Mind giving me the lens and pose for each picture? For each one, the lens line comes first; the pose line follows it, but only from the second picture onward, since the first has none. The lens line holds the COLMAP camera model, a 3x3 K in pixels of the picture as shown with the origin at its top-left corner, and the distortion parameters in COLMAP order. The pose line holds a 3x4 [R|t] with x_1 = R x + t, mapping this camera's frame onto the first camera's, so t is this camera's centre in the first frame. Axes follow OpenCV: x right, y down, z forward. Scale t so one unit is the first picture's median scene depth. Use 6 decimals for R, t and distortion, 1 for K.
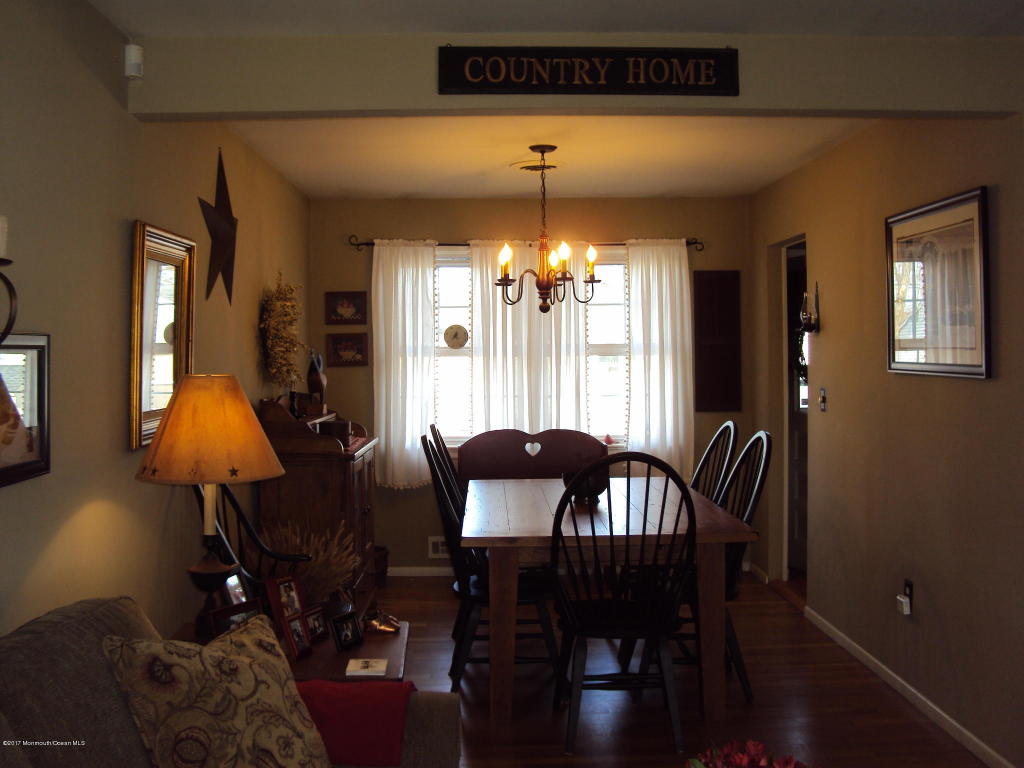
lens RADIAL K [[1066.8, 0, 495.4], [0, 1066.8, 358.4], [0, 0, 1]] dist [-0.124928, 0.000000]
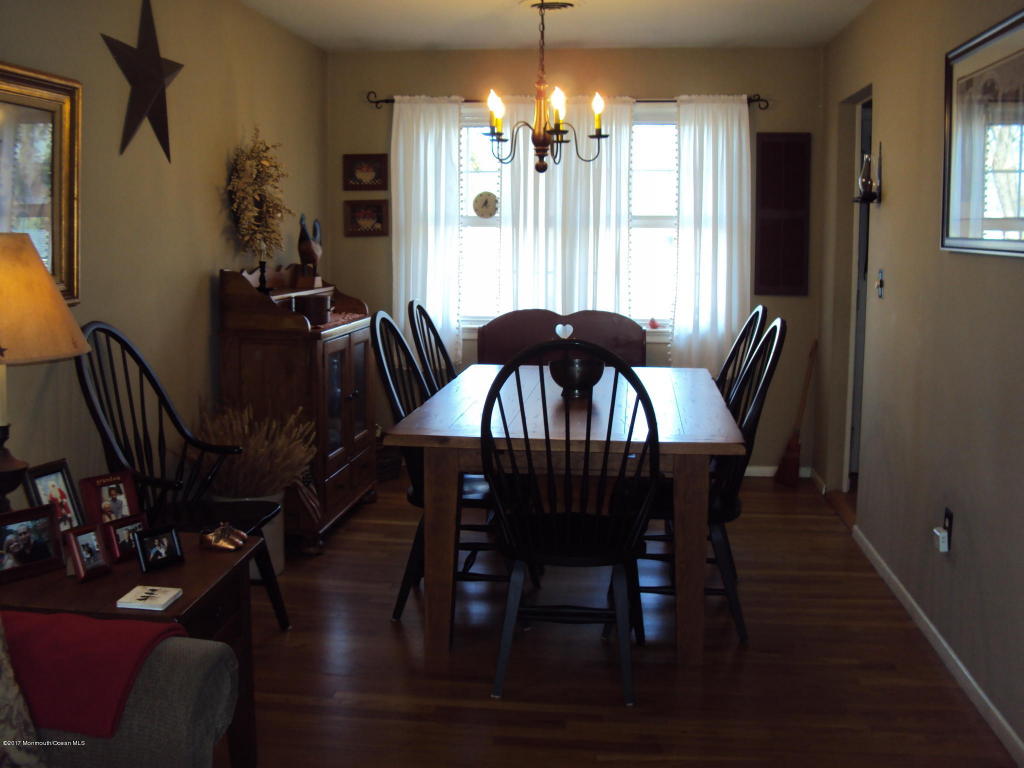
lens RADIAL K [[1066.8, 0, 489.5], [0, 1066.8, 342.8], [0, 0, 1]] dist [-0.124928, 0.000000]
pose [[0.989778, 0.028208, -0.139798, 0.125086], [-0.014415, 0.995012, 0.098712, 0.008534], [0.141885, -0.095688, 0.985247, 0.139061]]
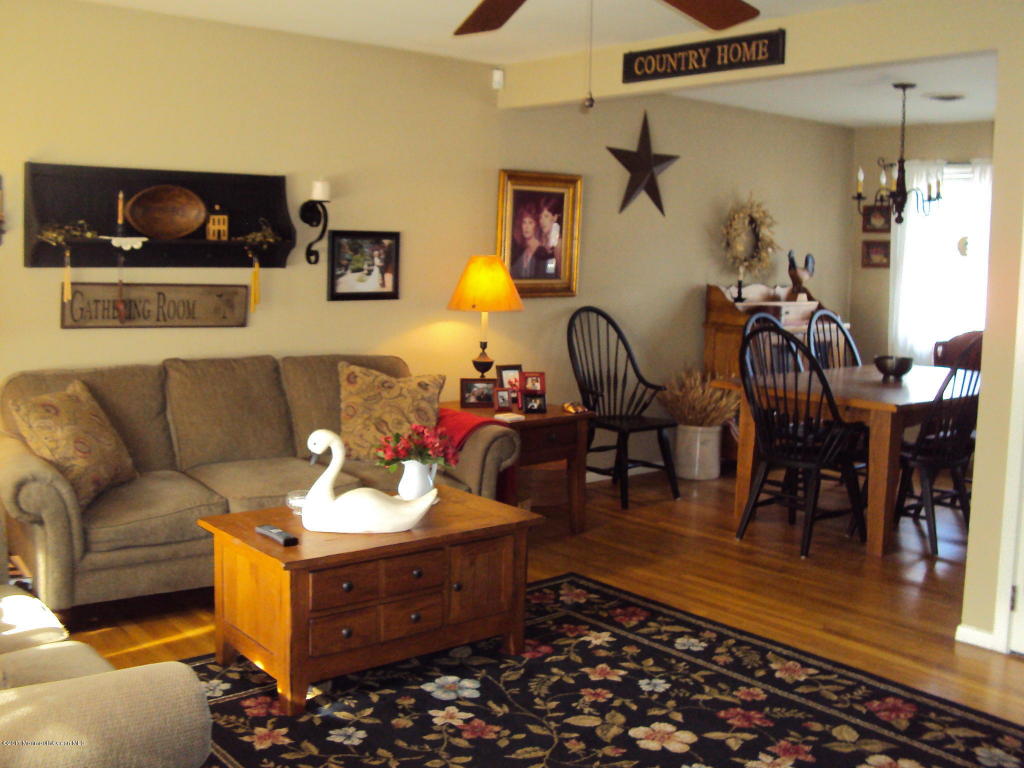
lens RADIAL K [[1066.8, 0, 532.2], [0, 1066.8, 341.0], [0, 0, 1]] dist [-0.124928, 0.000000]
pose [[0.649578, 0.087922, -0.755194, 0.667830], [-0.034130, 0.995662, 0.086561, 0.000295], [0.759529, -0.030453, 0.649761, -0.087211]]
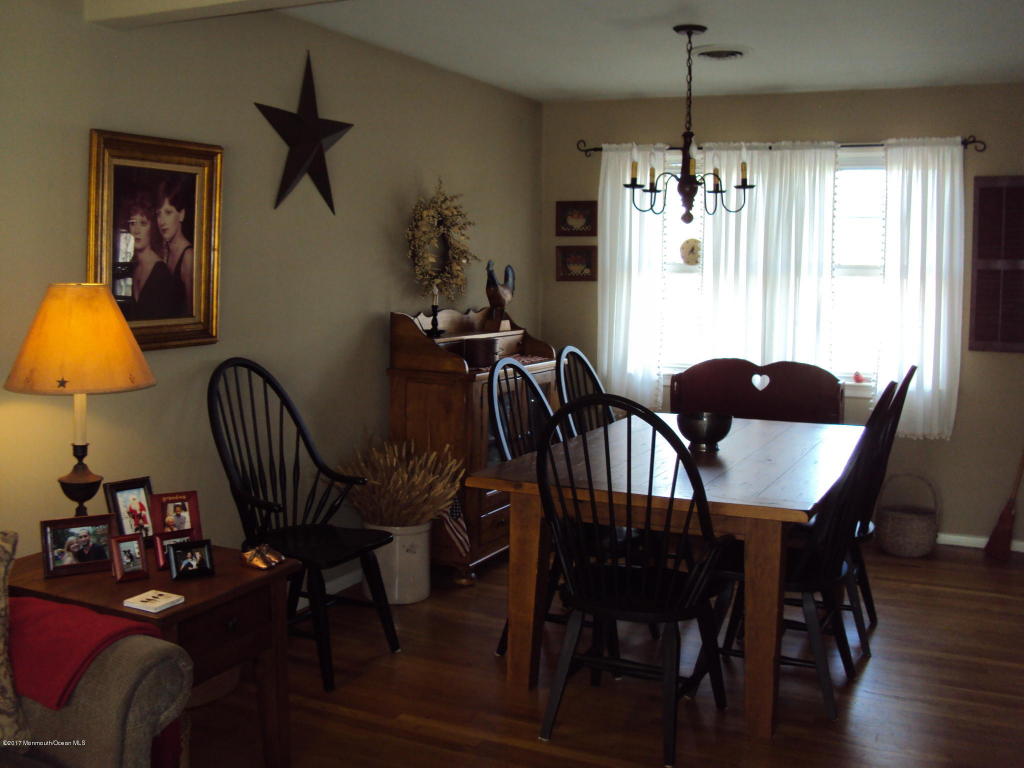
lens RADIAL K [[1066.8, 0, 493.6], [0, 1066.8, 344.0], [0, 0, 1]] dist [-0.124928, 0.000000]
pose [[0.893540, 0.053862, -0.445741, 0.284275], [-0.024131, 0.997105, 0.072113, -0.004420], [0.448335, -0.053680, 0.892252, 0.165870]]
